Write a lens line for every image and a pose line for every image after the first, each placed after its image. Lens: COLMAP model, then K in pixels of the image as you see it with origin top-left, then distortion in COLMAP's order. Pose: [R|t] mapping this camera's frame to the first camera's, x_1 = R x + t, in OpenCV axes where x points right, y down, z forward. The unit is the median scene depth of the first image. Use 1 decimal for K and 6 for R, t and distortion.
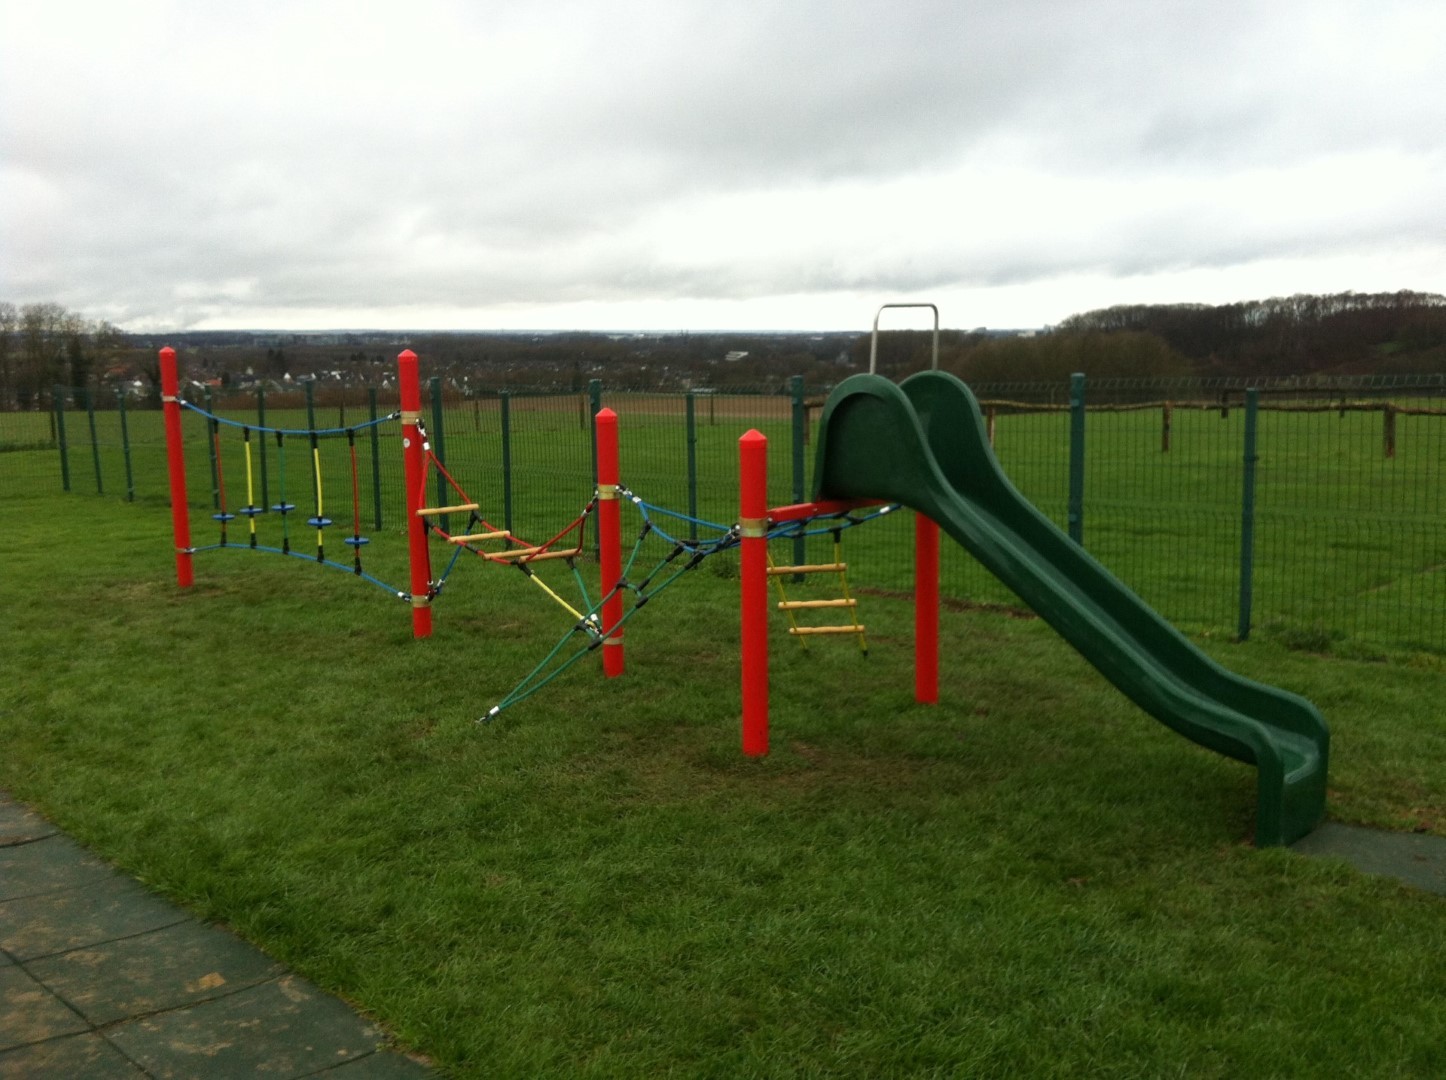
lens RADIAL K [[1406.8, 0, 759.6], [0, 1406.8, 536.4], [0, 0, 1]] dist [0.120450, -0.308027]
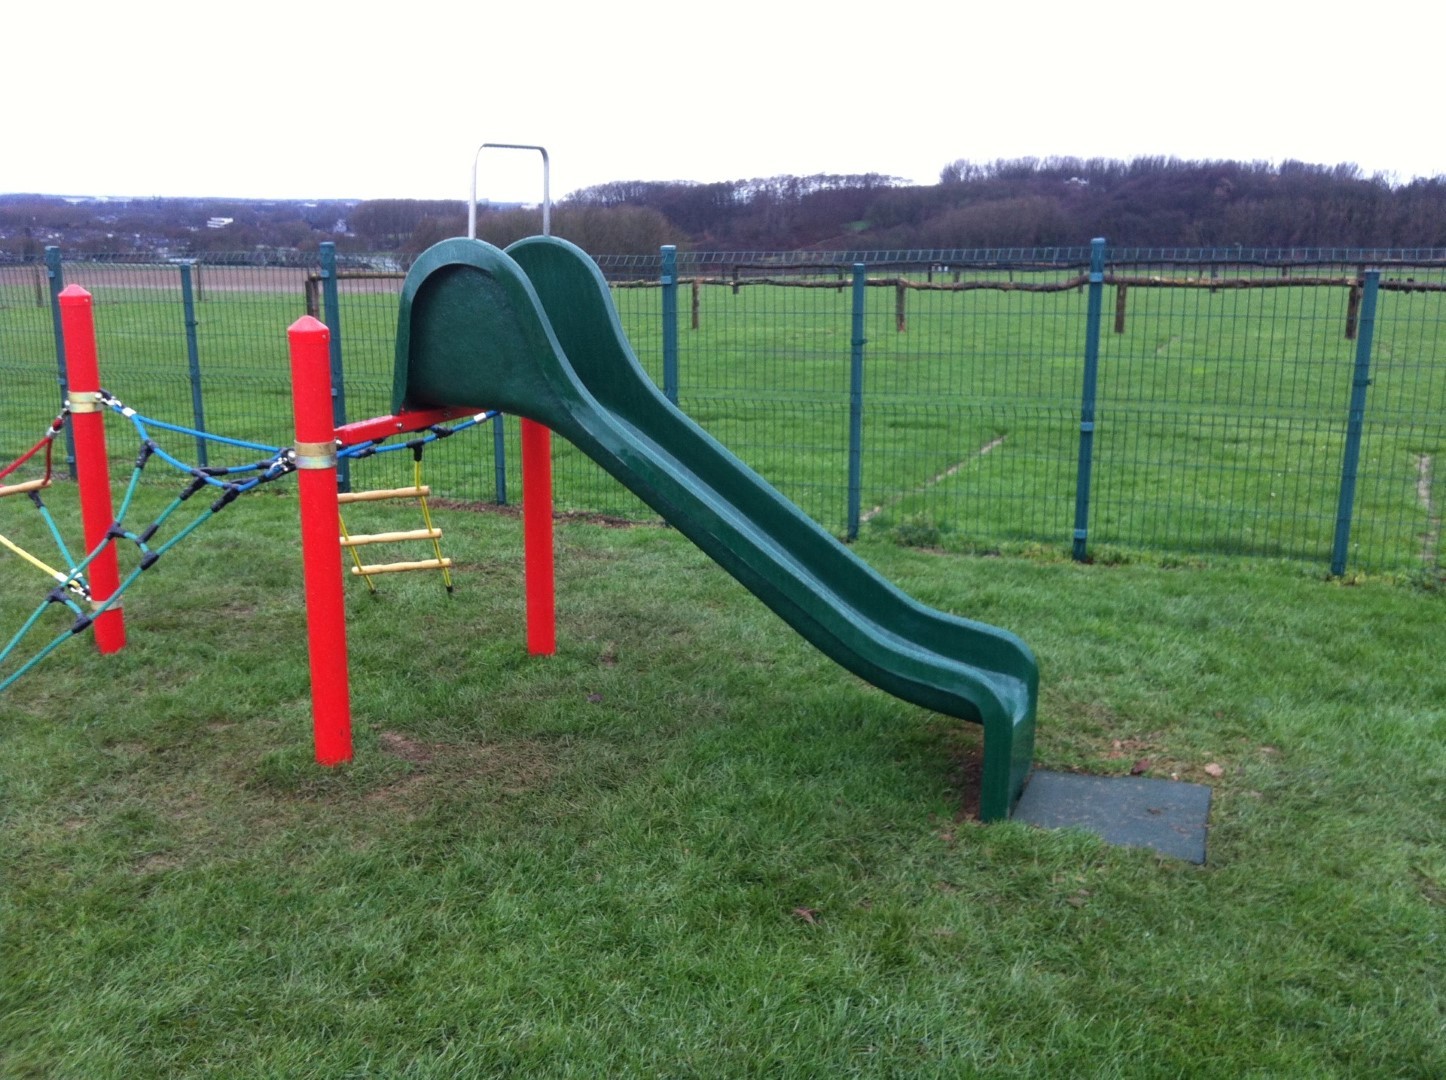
lens RADIAL K [[1406.8, 0, 759.6], [0, 1406.8, 536.4], [0, 0, 1]] dist [0.120450, -0.308027]
pose [[0.943036, -0.059592, 0.327309, -0.025862], [0.030836, 0.995248, 0.092358, -0.020836], [-0.331258, -0.077004, 0.940393, 0.208238]]
